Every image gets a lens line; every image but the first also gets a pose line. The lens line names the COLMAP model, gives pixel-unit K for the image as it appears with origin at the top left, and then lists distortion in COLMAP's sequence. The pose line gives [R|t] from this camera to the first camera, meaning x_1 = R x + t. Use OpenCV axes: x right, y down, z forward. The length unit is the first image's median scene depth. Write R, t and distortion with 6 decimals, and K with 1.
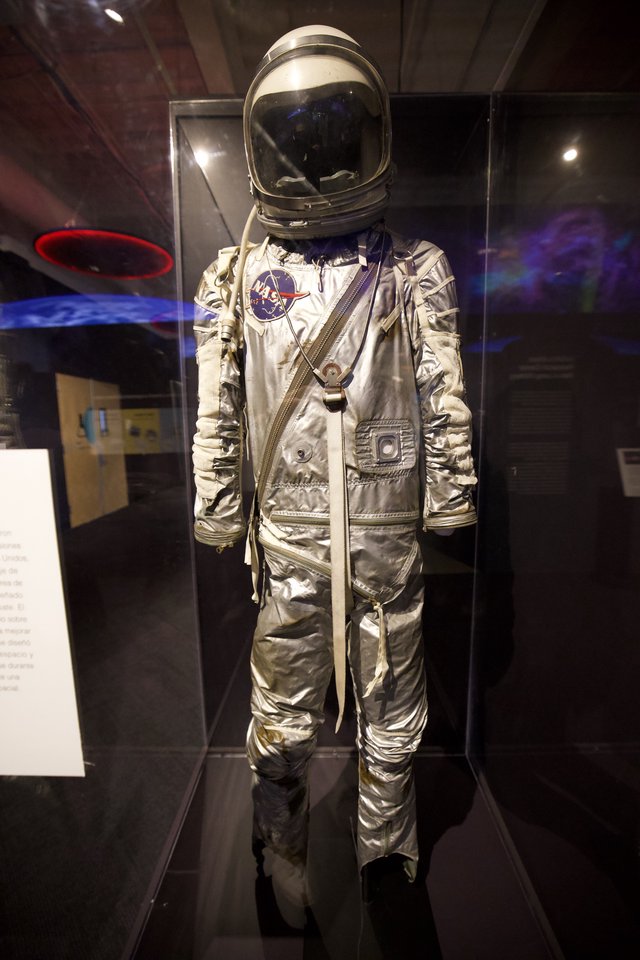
lens RADIAL K [[408.7, 0, 325.9], [0, 408.7, 482.7], [0, 0, 1]] dist [-0.017679, -0.000083]
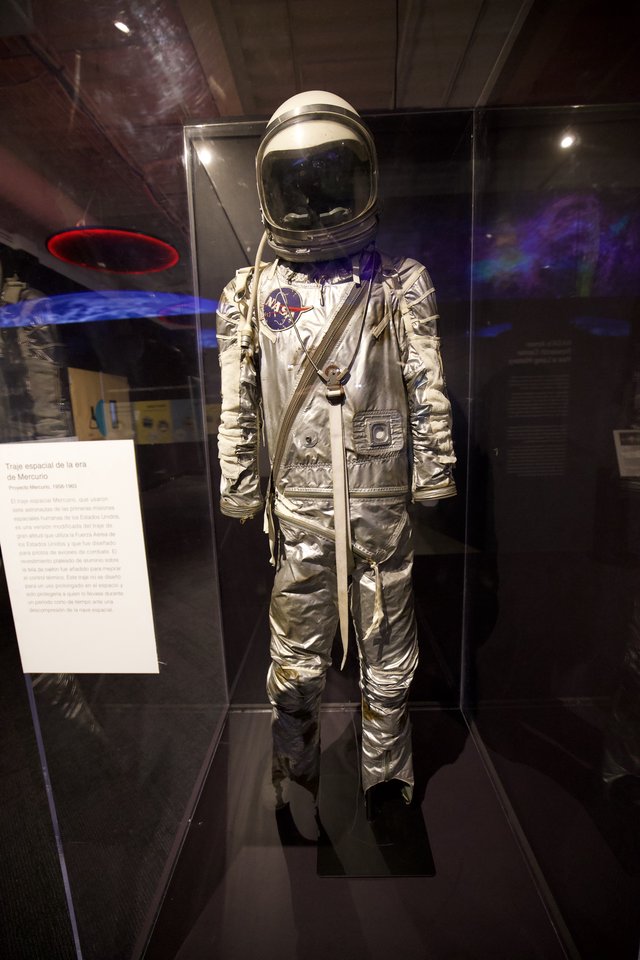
lens RADIAL K [[408.7, 0, 320.8], [0, 408.7, 481.0], [0, 0, 1]] dist [-0.017679, -0.000083]
pose [[0.999475, -0.016734, -0.027729, 0.006626], [0.017494, 0.999471, 0.027412, 0.016847], [0.027255, -0.027882, 0.999240, -0.195520]]
